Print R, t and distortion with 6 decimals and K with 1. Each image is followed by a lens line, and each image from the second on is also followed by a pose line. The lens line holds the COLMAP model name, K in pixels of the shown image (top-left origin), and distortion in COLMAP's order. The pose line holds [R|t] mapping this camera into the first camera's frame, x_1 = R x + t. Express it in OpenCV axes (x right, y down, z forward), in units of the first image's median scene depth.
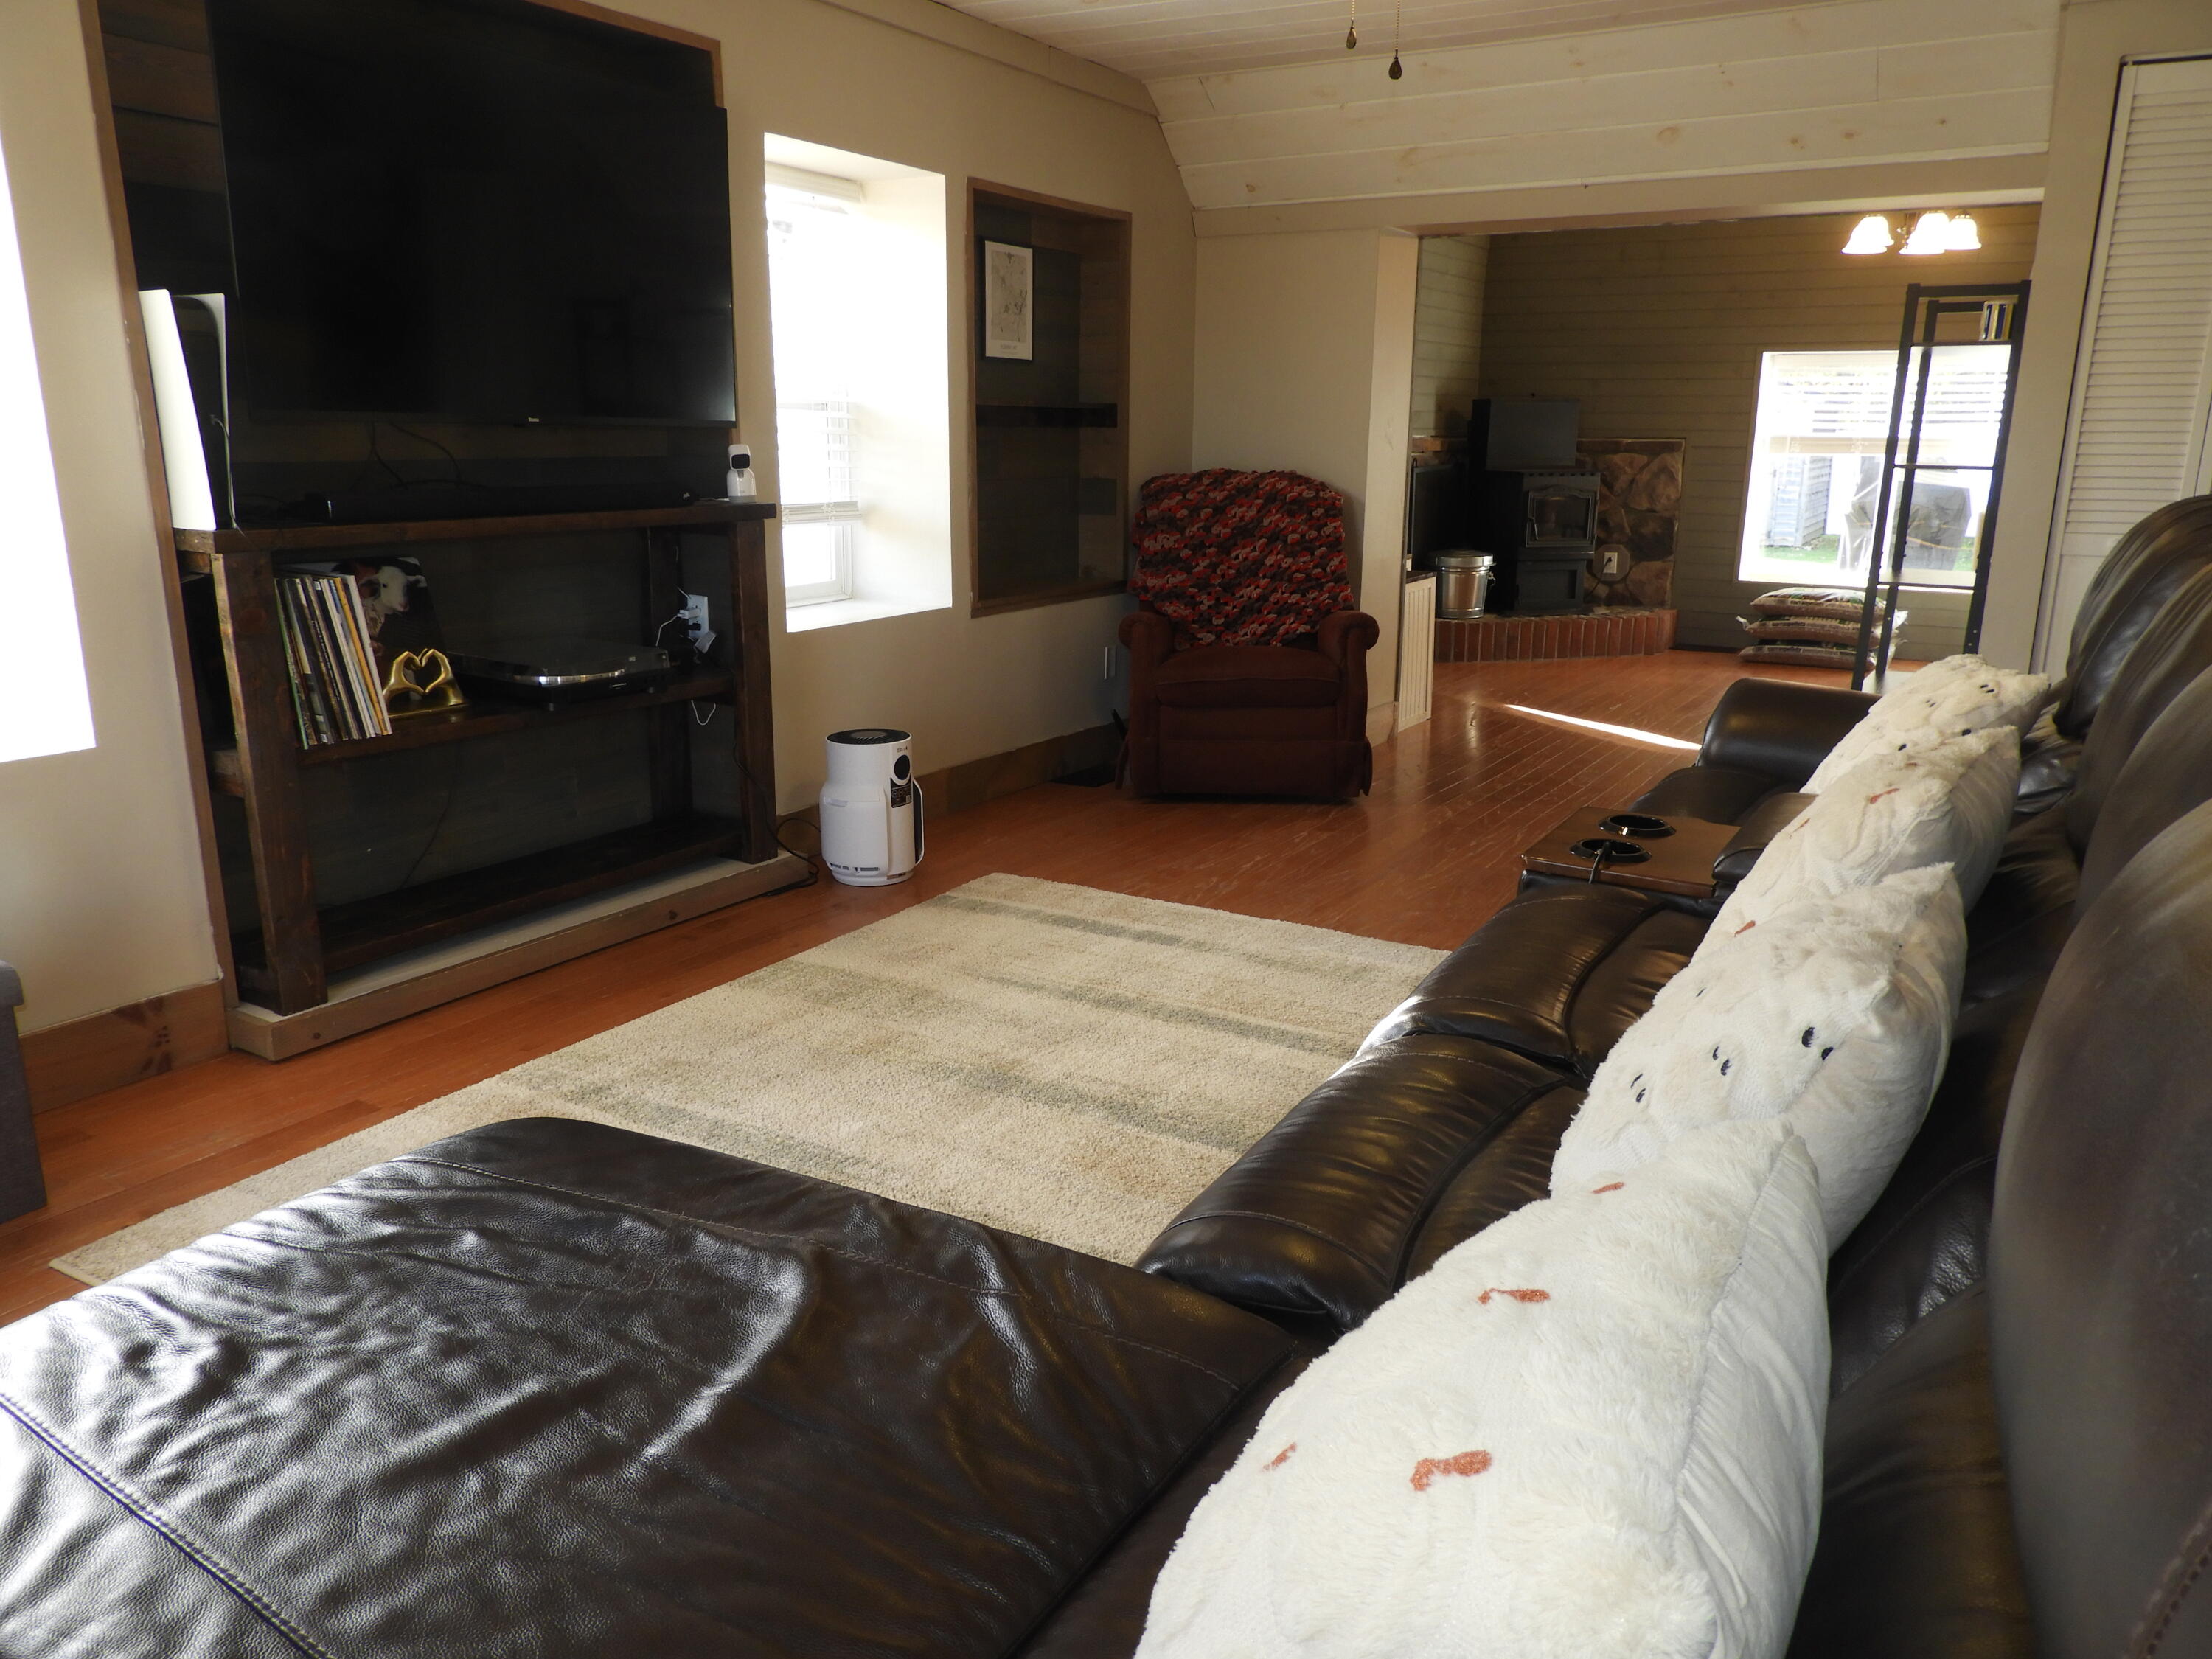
lens RADIAL K [[1567.4, 0, 1104.6], [0, 1567.4, 830.6], [0, 0, 1]] dist [0.004820, 0.000189]
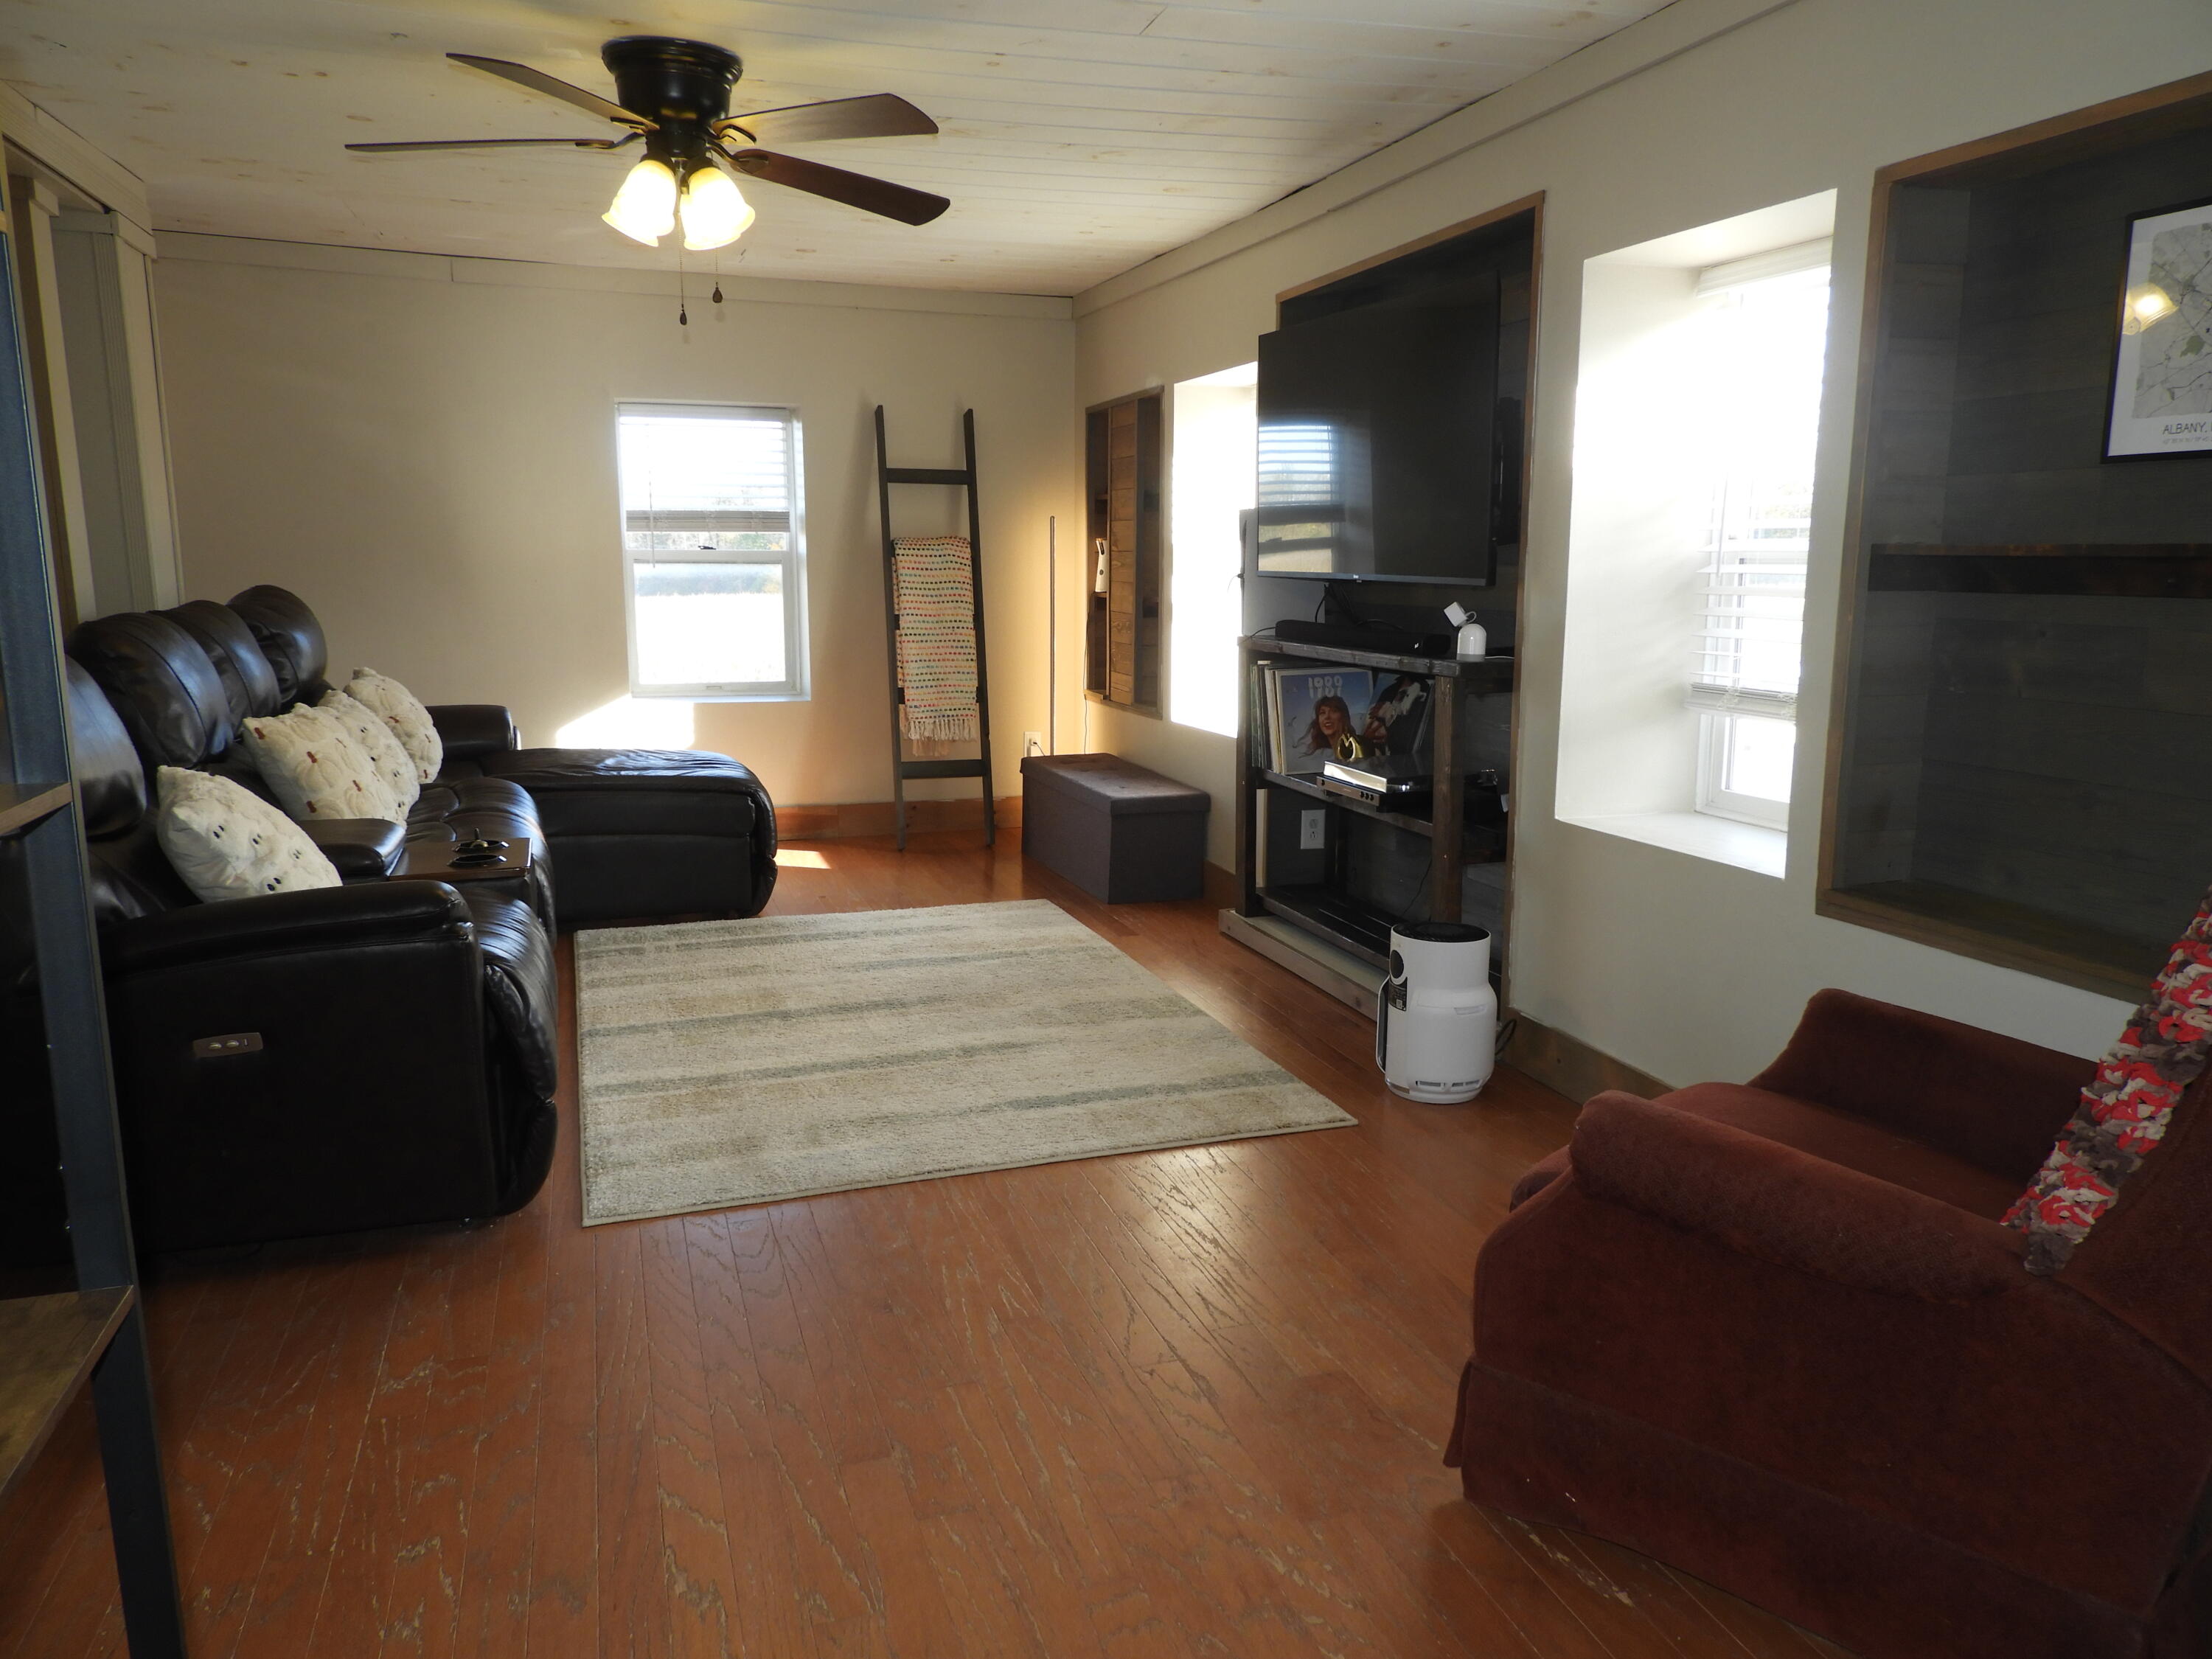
lens RADIAL K [[1567.4, 0, 1107.5], [0, 1567.4, 830.5], [0, 0, 1]] dist [0.004820, 0.000189]
pose [[-0.651054, 0.121335, -0.749270, 0.662636], [-0.196657, 0.926468, 0.320909, -0.380977], [0.733113, 0.356279, -0.579319, 1.438691]]
